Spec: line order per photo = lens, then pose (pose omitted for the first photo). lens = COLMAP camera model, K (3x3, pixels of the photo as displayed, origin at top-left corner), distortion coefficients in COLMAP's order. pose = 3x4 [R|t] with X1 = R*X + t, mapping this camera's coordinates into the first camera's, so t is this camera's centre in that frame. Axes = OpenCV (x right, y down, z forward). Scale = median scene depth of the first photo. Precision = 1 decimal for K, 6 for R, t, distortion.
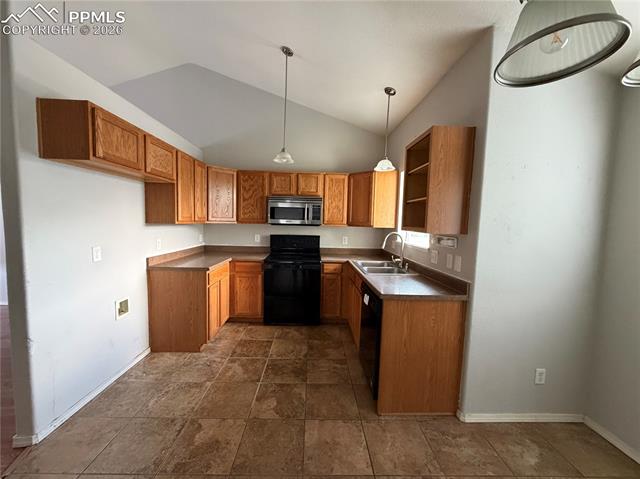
lens RADIAL K [[254.8, 0, 318.5], [0, 254.8, 241.2], [0, 0, 1]] dist [0.001663, -0.000094]
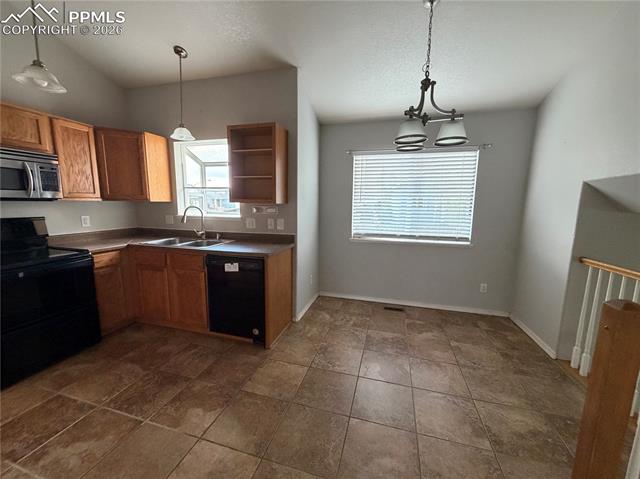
lens RADIAL K [[254.8, 0, 318.5], [0, 254.8, 241.2], [0, 0, 1]] dist [0.001663, -0.000094]
pose [[0.302661, -0.163030, 0.939051, -0.439663], [0.069744, 0.986409, 0.148773, -0.010444], [-0.950543, 0.020466, 0.309918, 0.199516]]
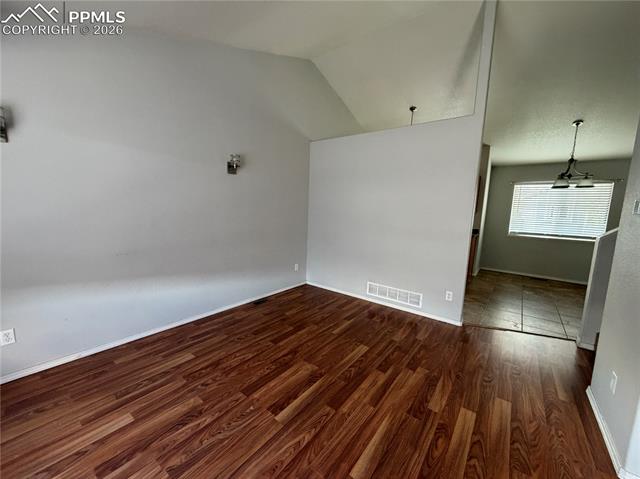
lens RADIAL K [[254.8, 0, 318.5], [0, 254.8, 241.2], [0, 0, 1]] dist [0.001663, -0.000094]
pose [[0.636467, -0.109410, 0.763504, -1.549964], [0.044431, 0.993445, 0.105322, -0.051517], [-0.770023, -0.033110, 0.637156, 0.284771]]
